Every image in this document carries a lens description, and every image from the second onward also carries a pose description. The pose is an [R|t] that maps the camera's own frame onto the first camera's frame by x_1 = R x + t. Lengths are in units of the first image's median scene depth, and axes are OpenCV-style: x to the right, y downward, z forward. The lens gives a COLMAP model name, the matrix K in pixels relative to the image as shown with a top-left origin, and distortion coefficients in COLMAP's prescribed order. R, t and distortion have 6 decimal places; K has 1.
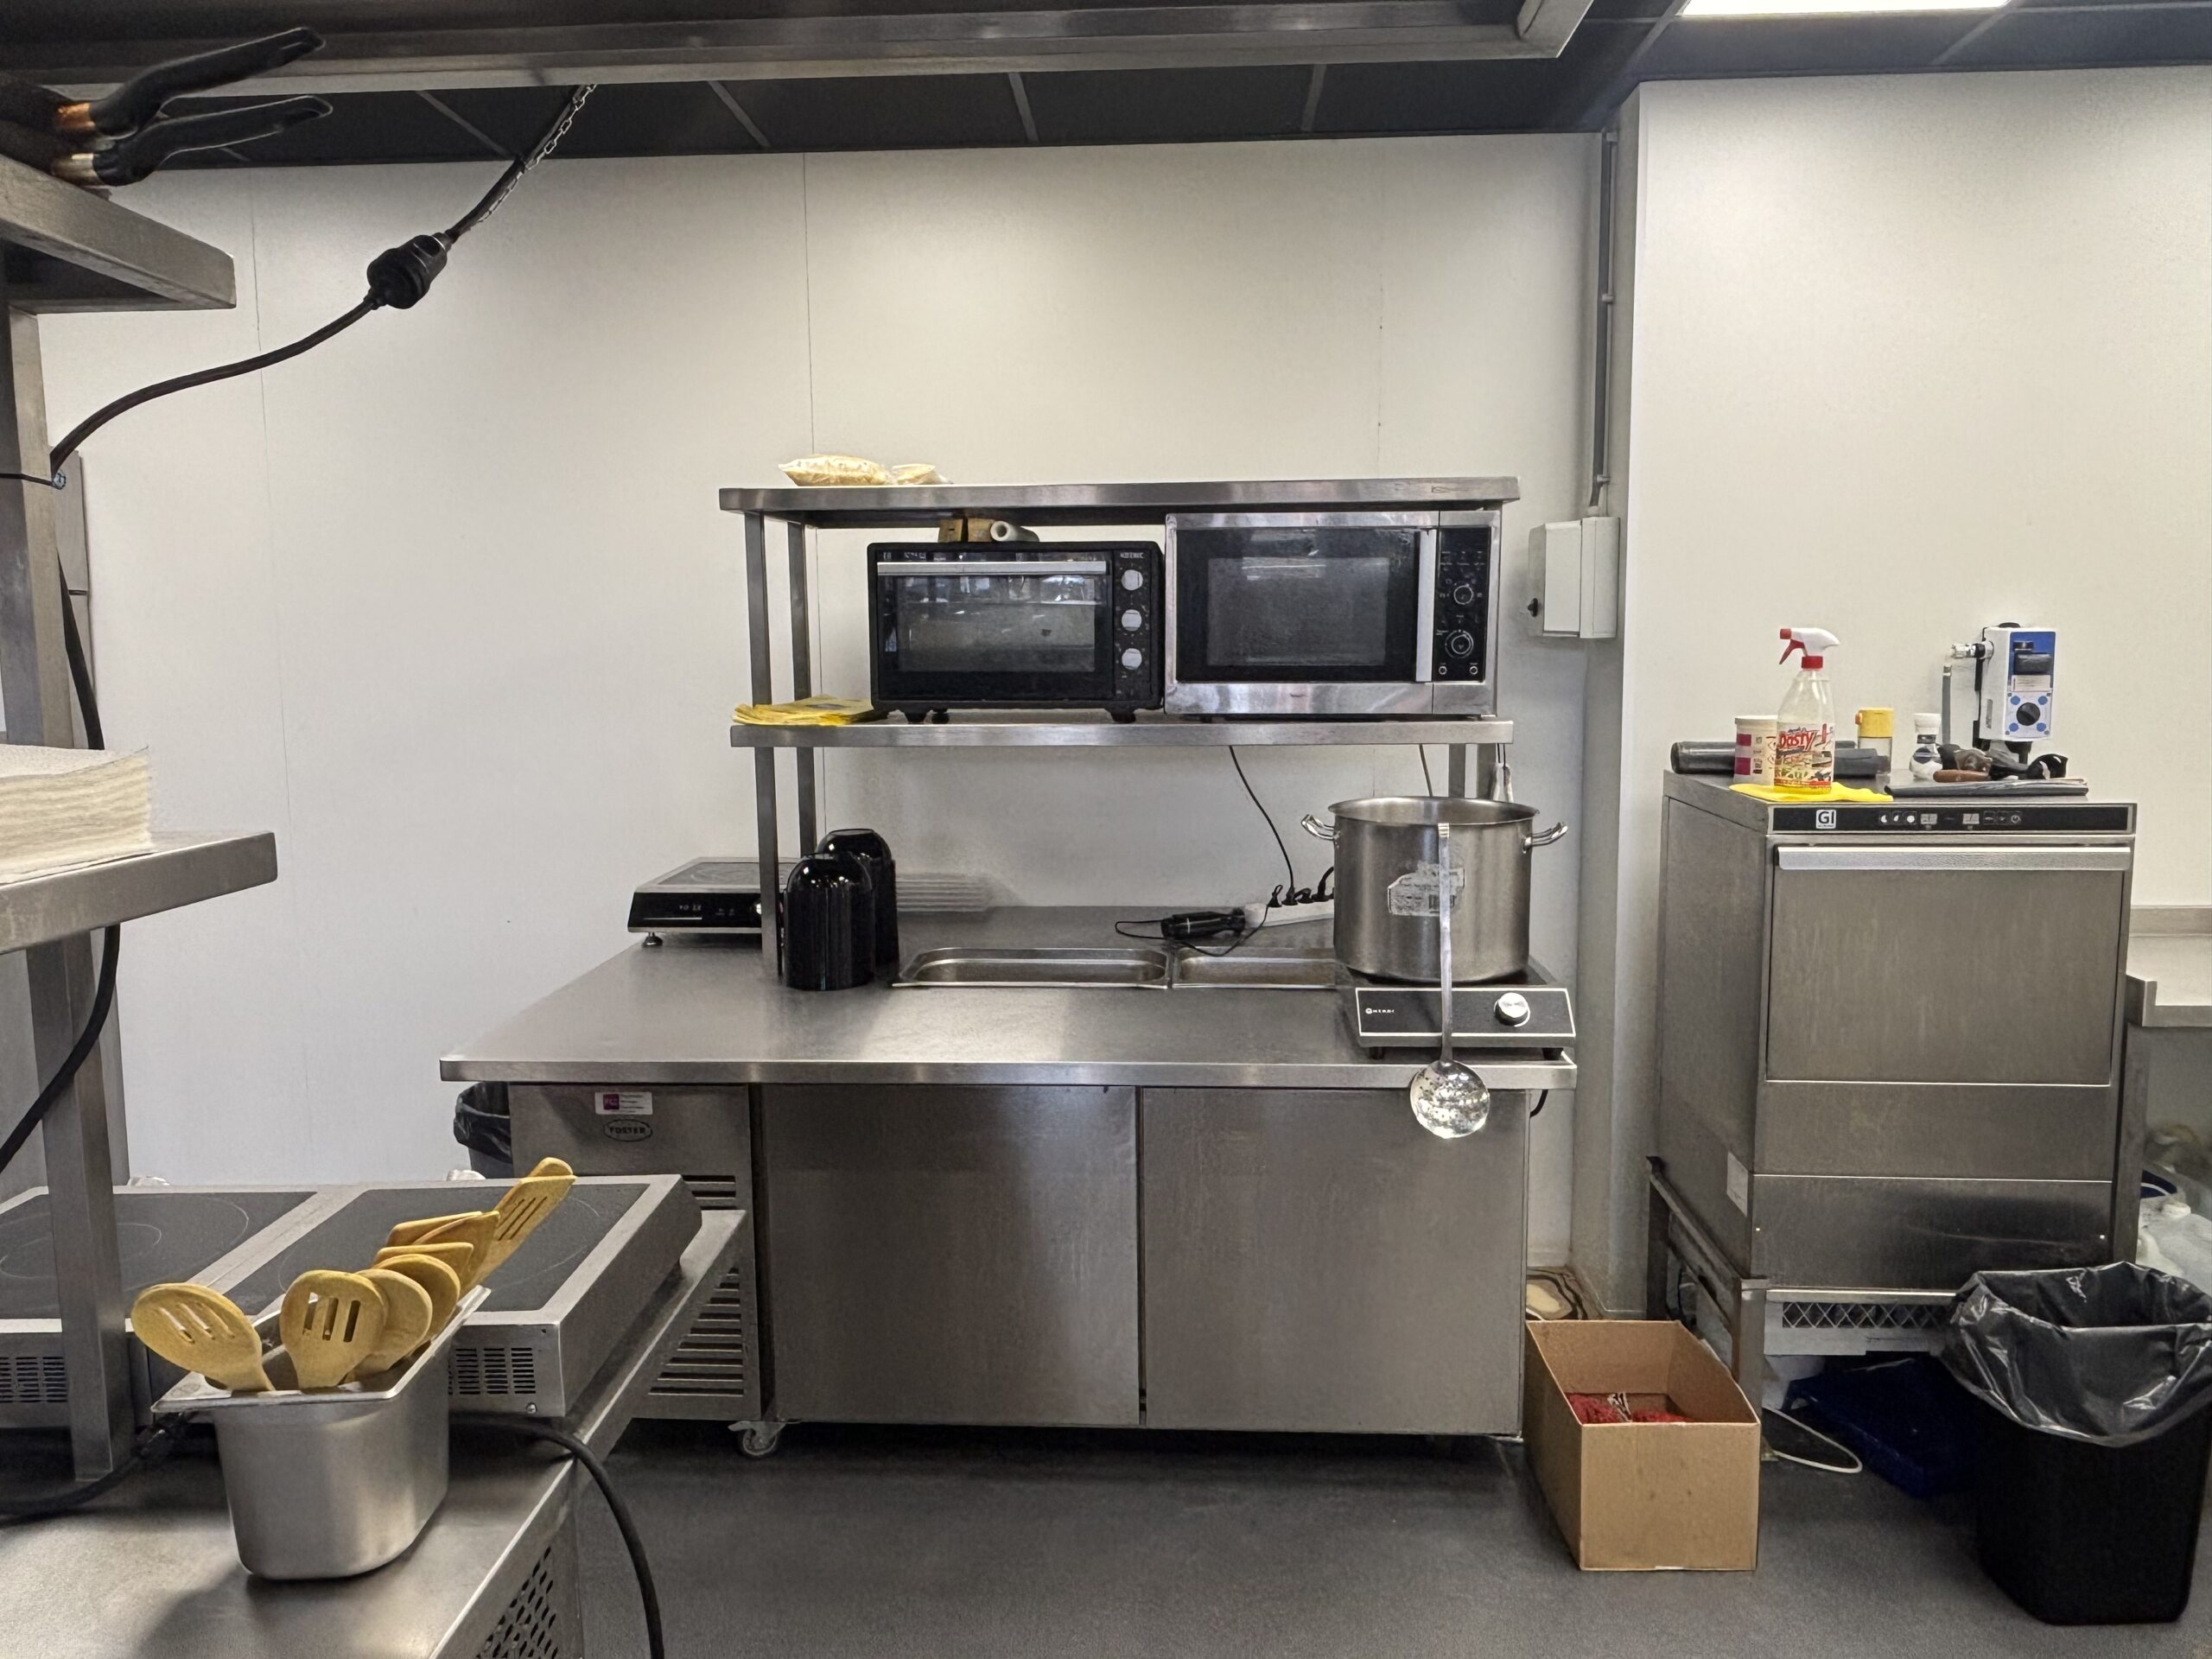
lens RADIAL K [[1484.1, 0, 1107.3], [0, 1484.1, 806.2], [0, 0, 1]] dist [0.084010, -0.135623]
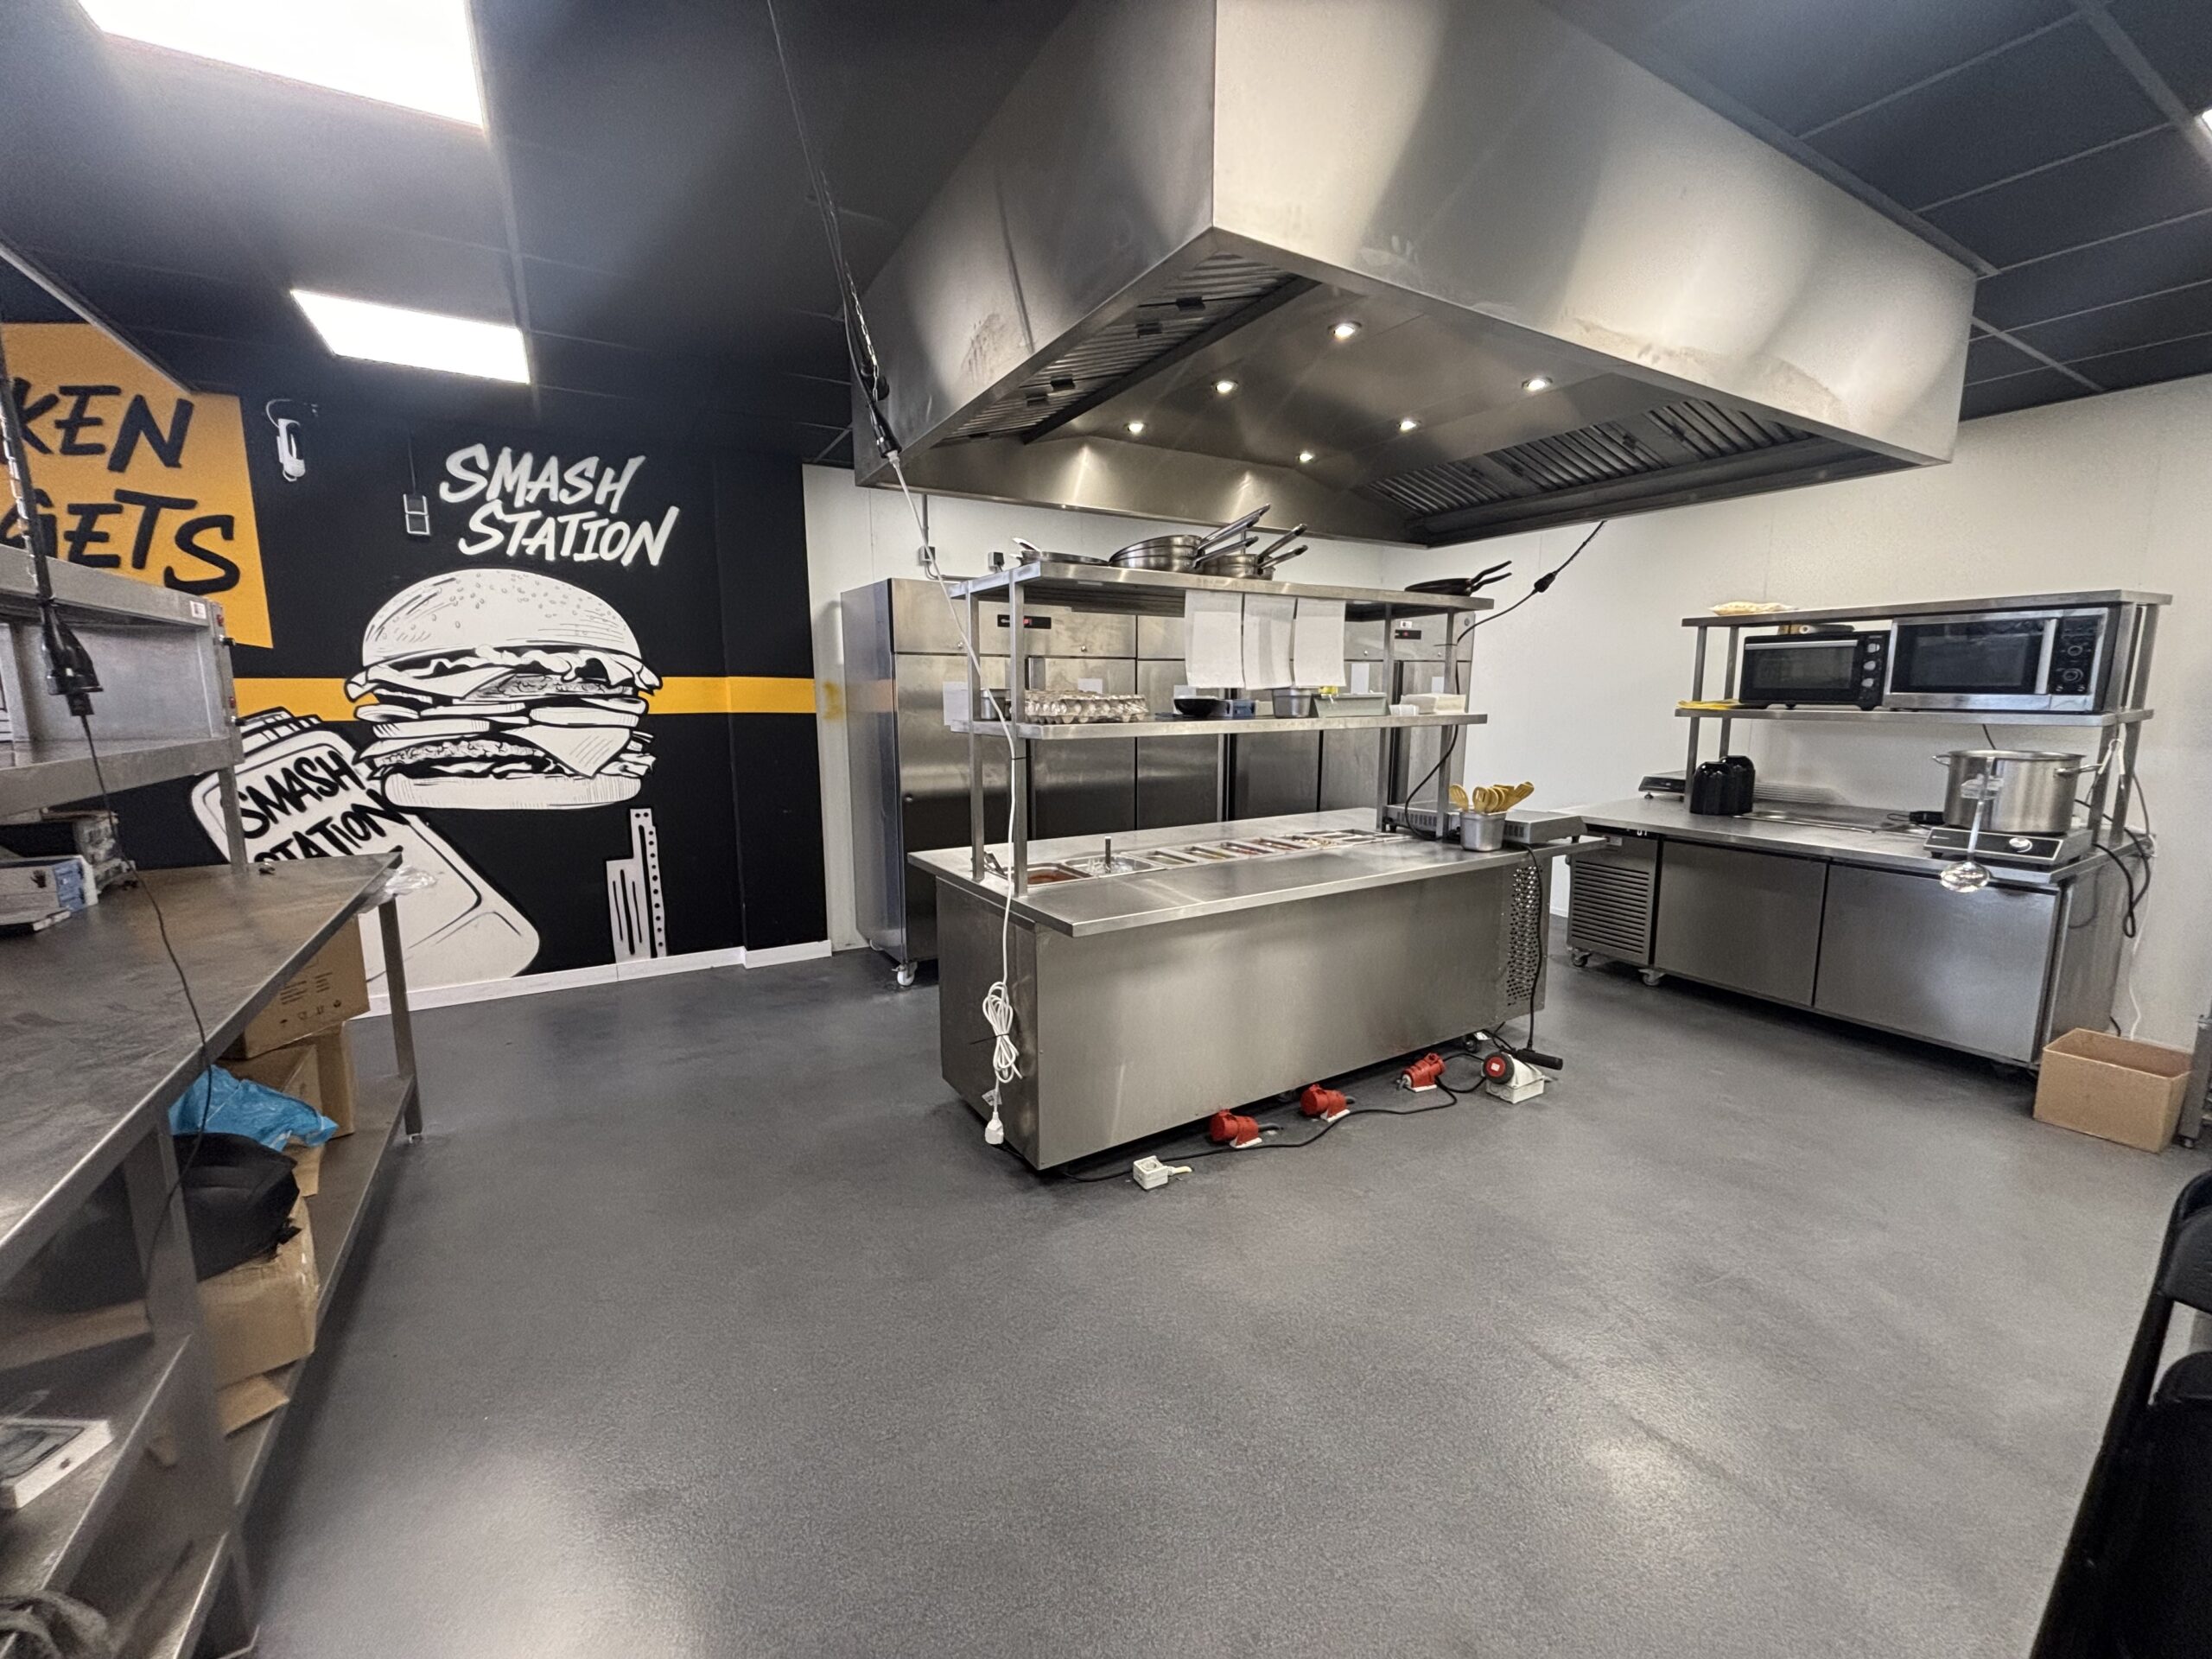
lens RADIAL K [[900.3, 0, 1098.6], [0, 900.3, 822.4], [0, 0, 1]] dist [-0.013593, 0.011917]
pose [[0.546079, 0.130263, -0.827544, 0.539107], [-0.094239, 0.991119, 0.093825, 0.094897], [0.832416, 0.026751, 0.553505, -0.737409]]
